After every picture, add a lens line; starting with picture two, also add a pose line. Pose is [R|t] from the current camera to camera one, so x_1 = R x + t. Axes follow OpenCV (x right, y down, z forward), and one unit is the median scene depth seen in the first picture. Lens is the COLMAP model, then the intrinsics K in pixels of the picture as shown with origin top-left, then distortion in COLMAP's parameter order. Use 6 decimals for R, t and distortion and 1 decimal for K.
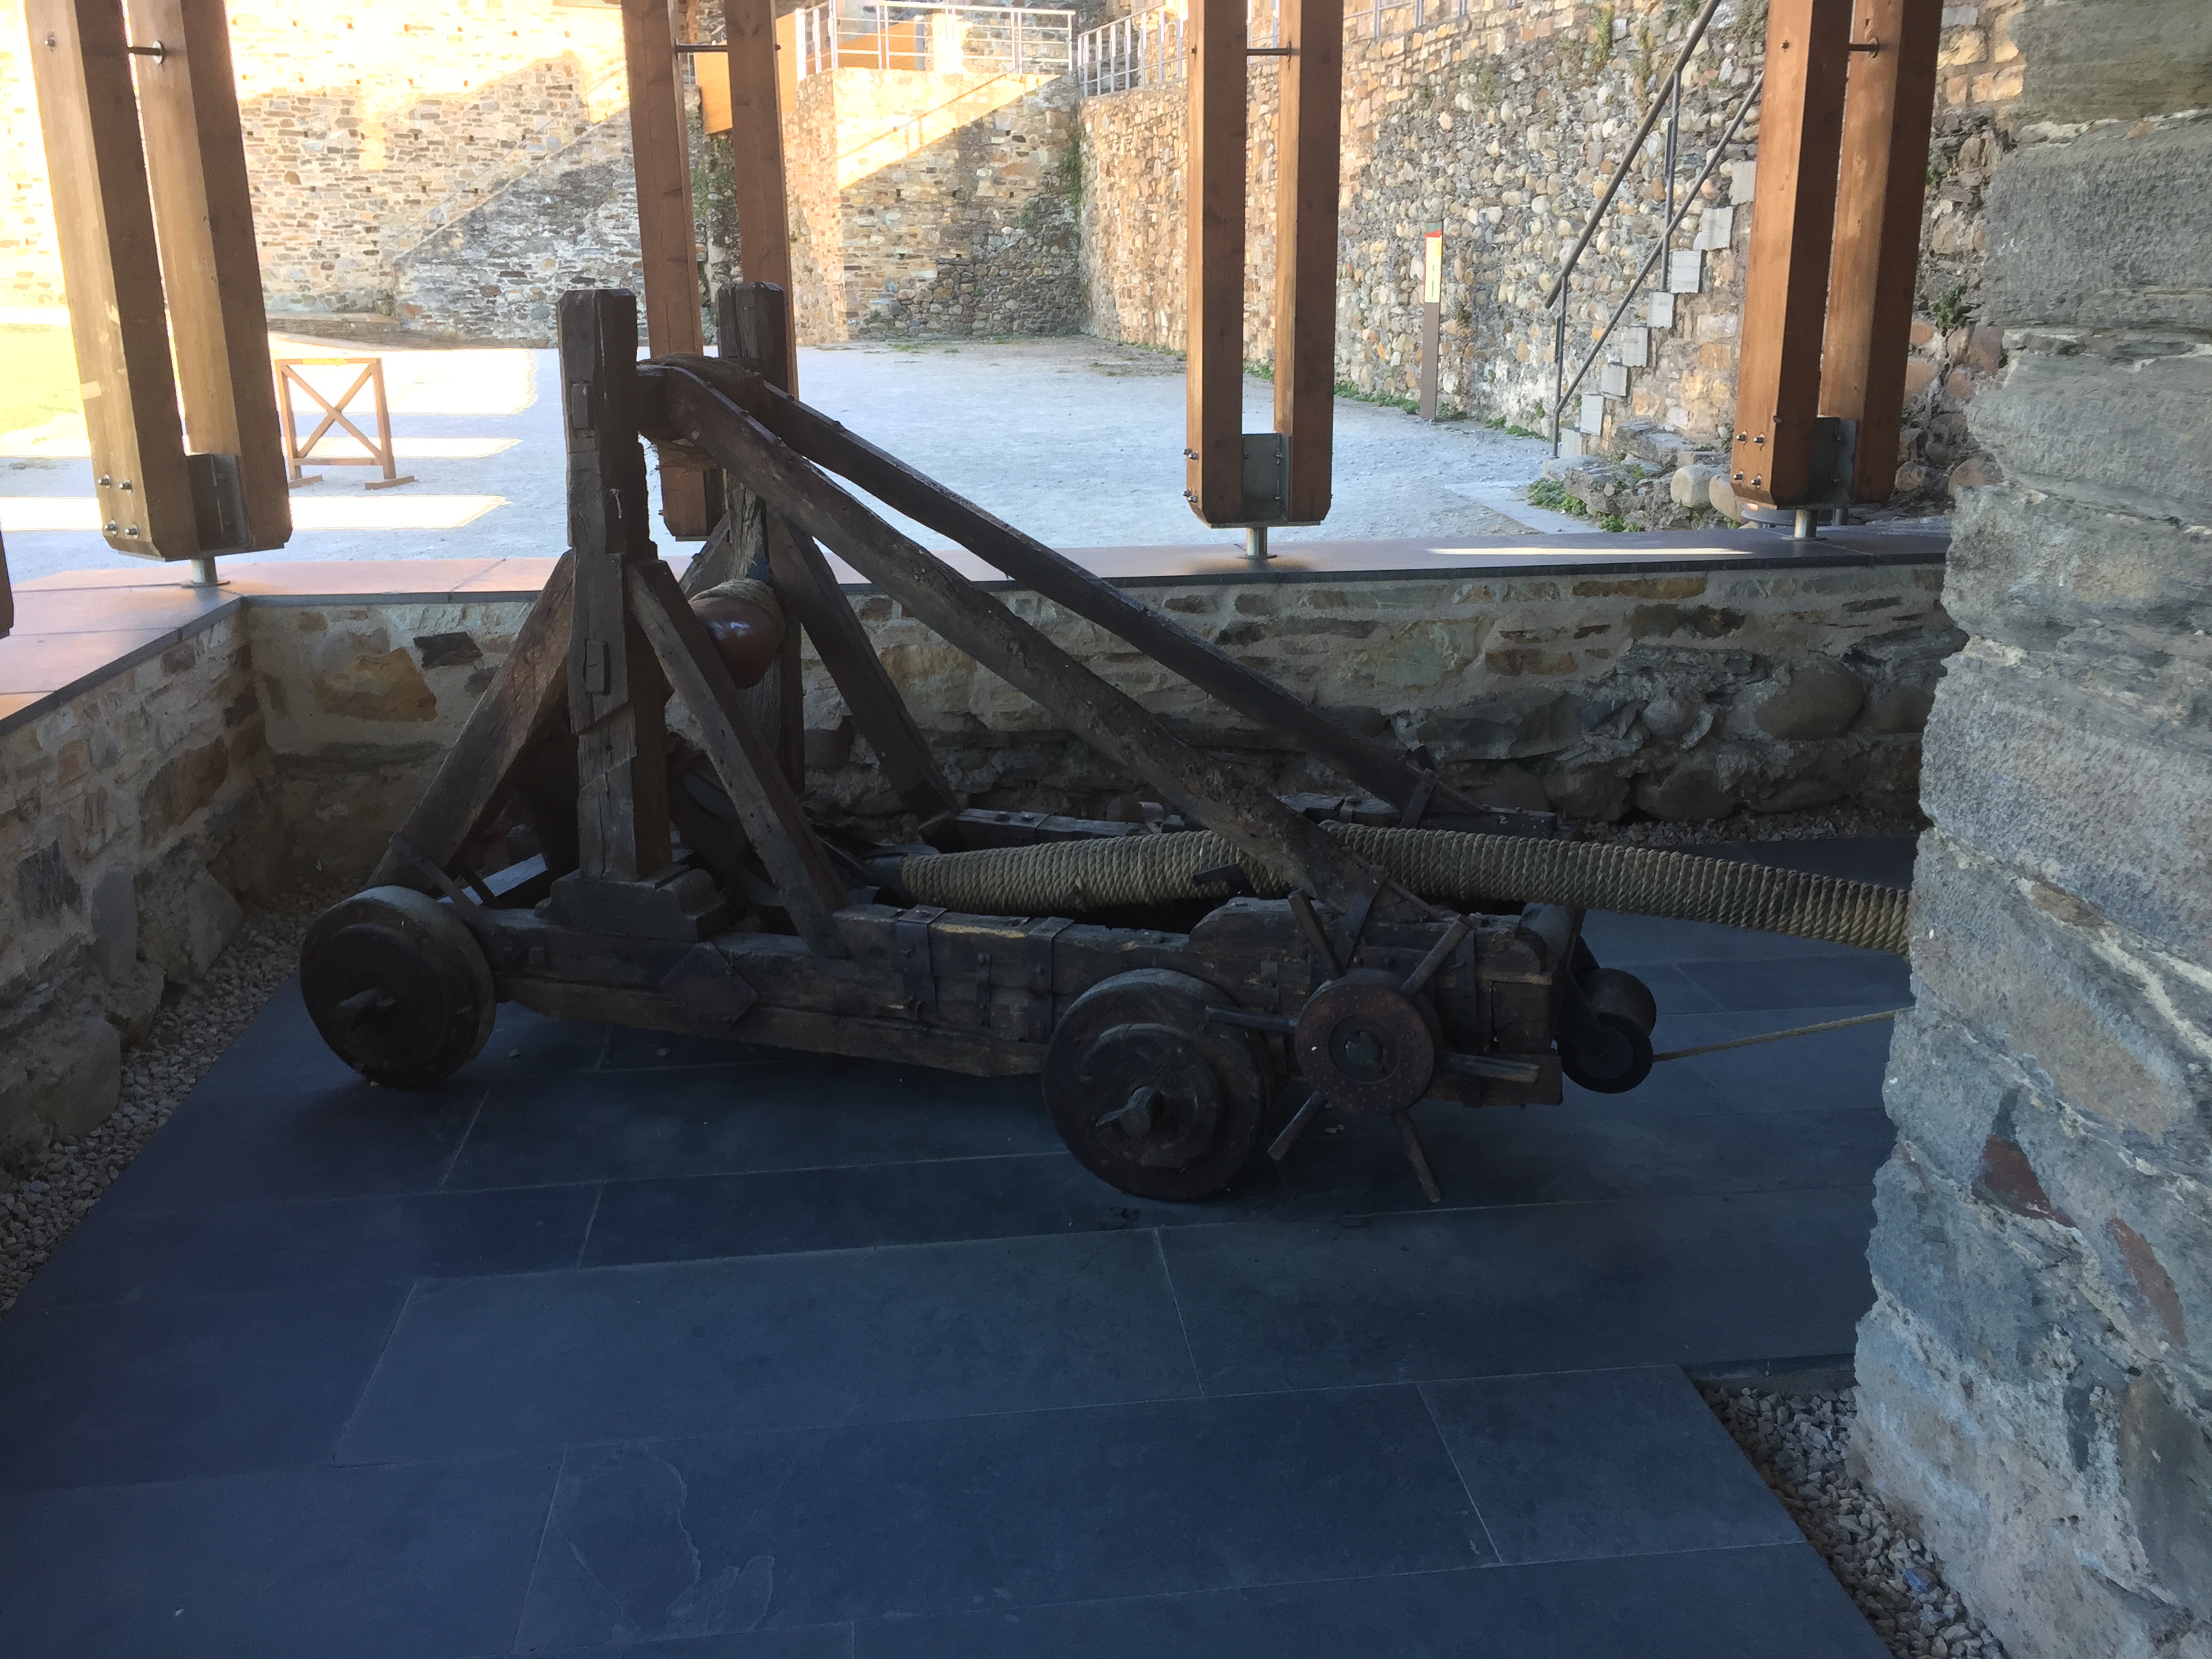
lens RADIAL K [[1889.7, 0, 1115.7], [0, 1889.7, 813.5], [0, 0, 1]] dist [0.065867, -0.065824]
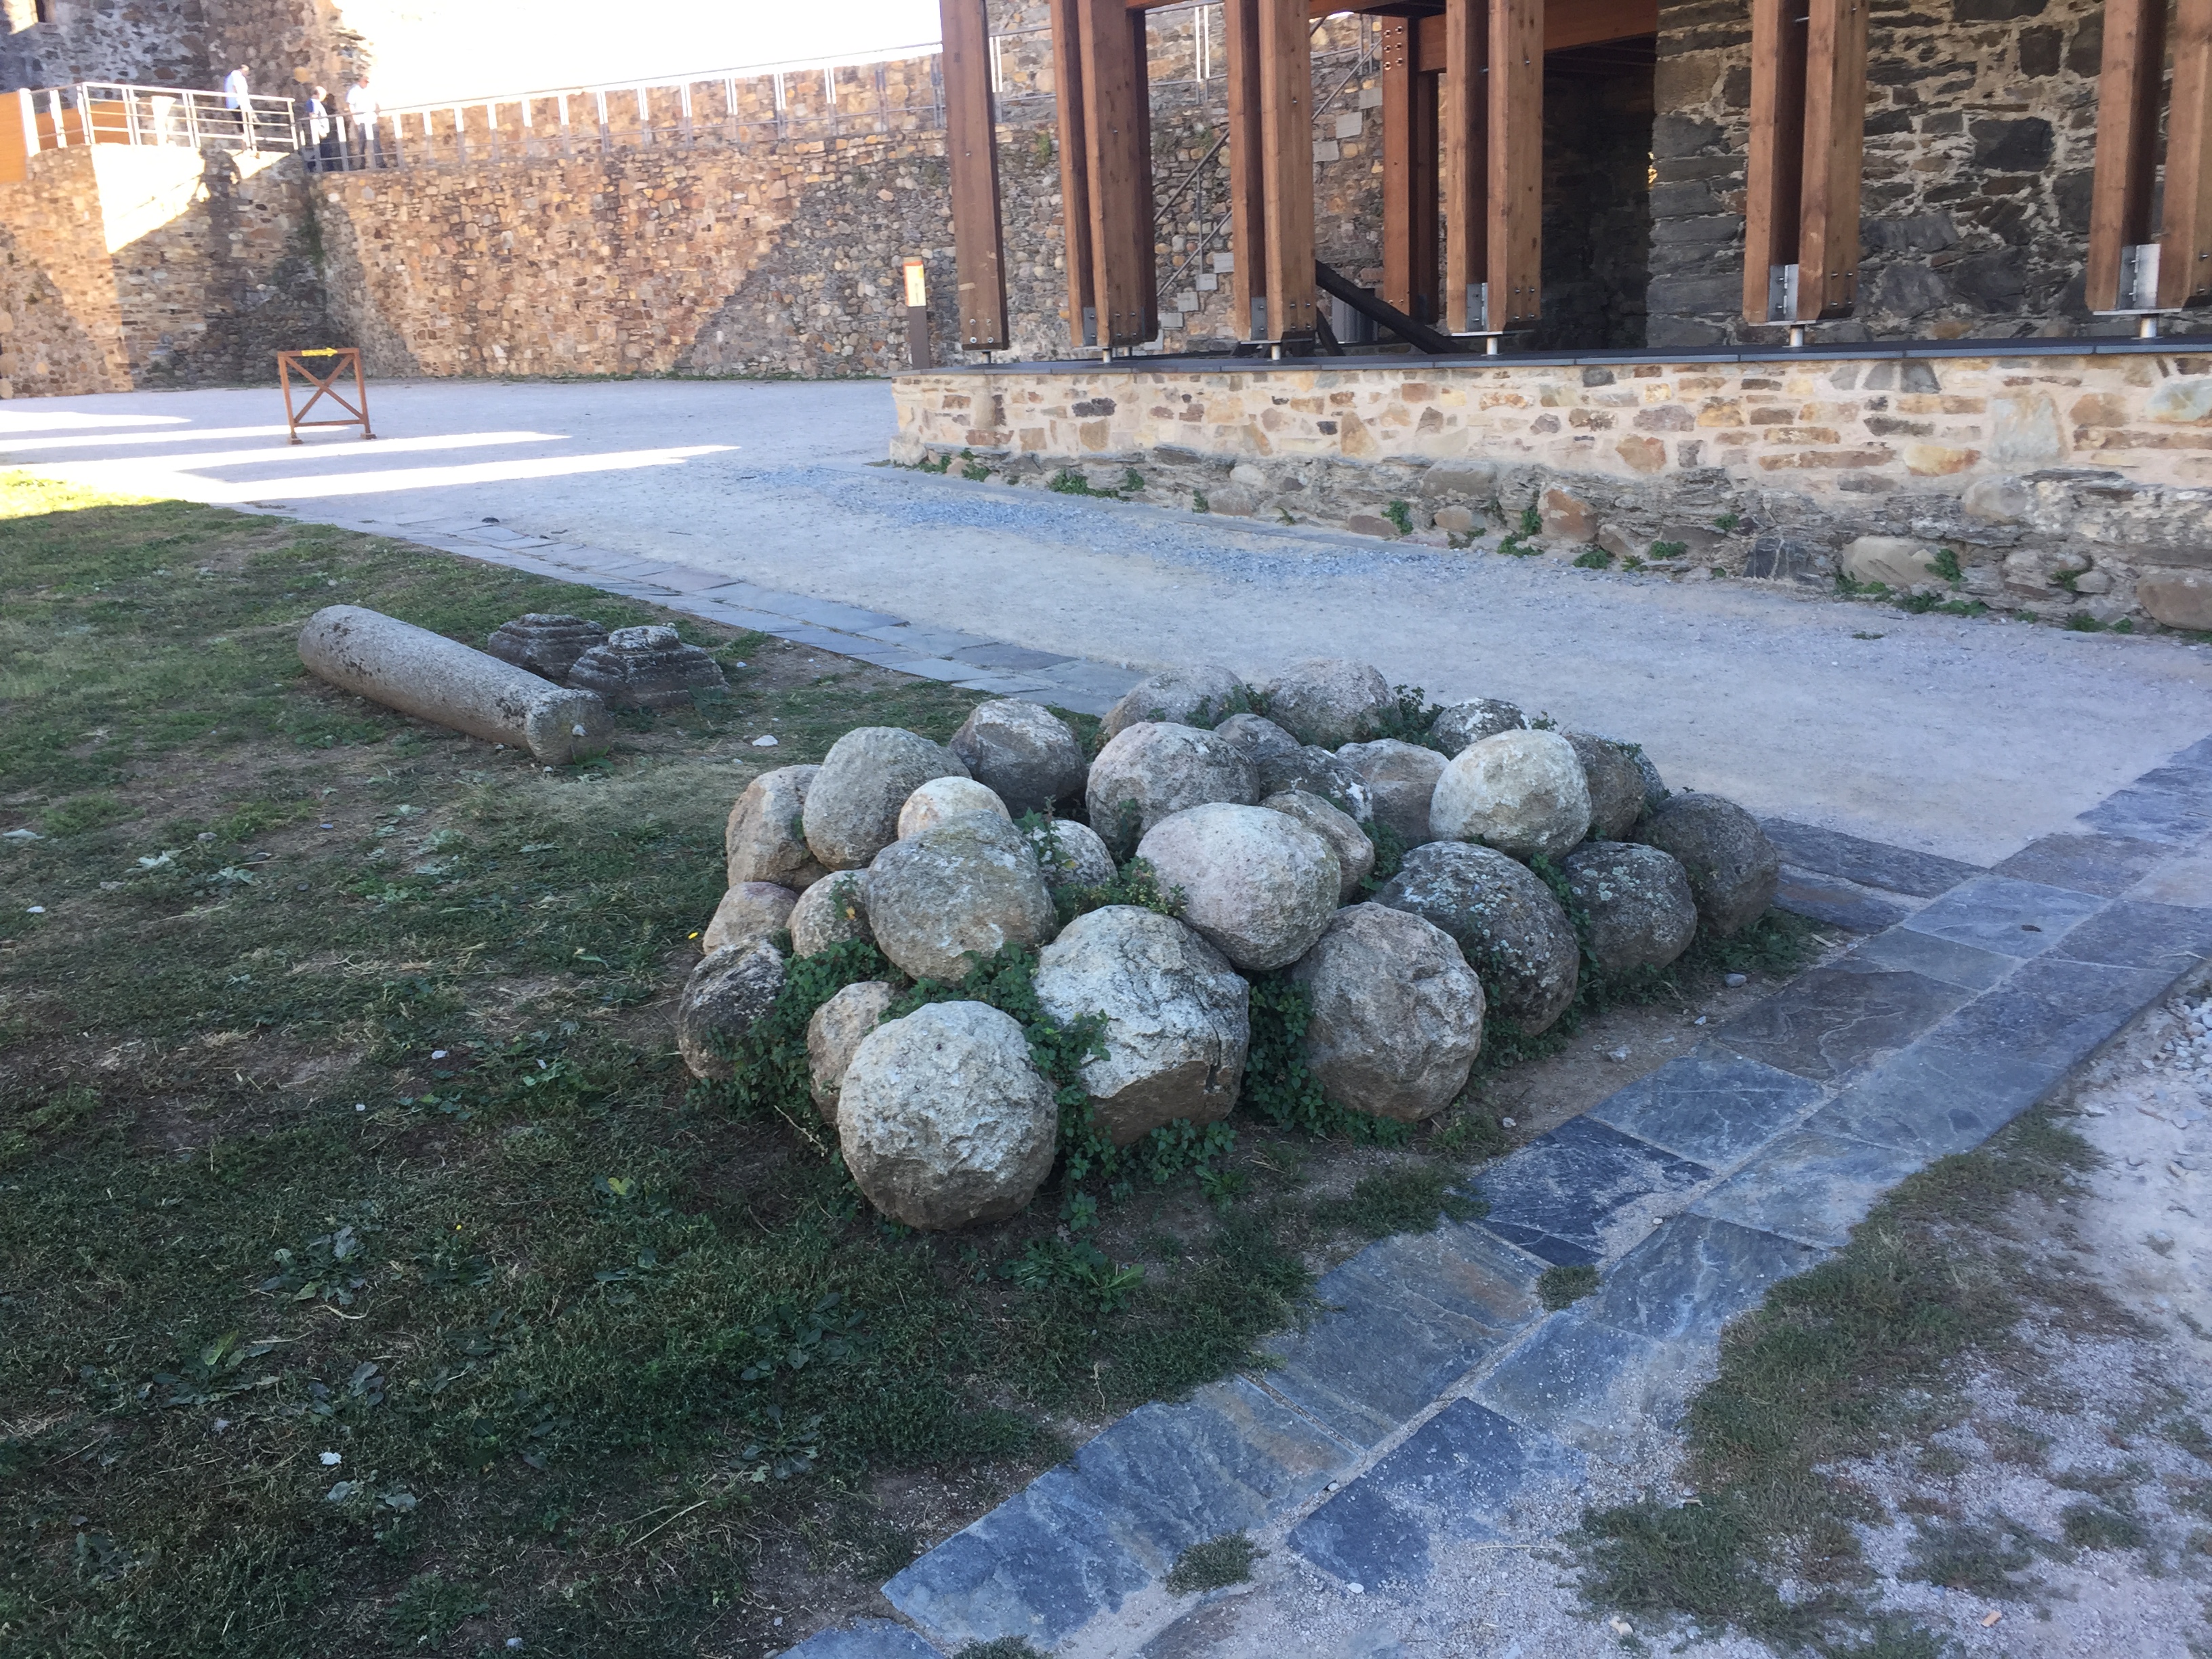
lens RADIAL K [[1889.7, 0, 1115.7], [0, 1889.7, 818.1], [0, 0, 1]] dist [0.065867, -0.065824]
pose [[0.832029, -0.167039, 0.528985, -0.694837], [0.186543, 0.982304, 0.016774, 0.182871], [-0.522426, 0.084722, 0.848465, -0.471351]]
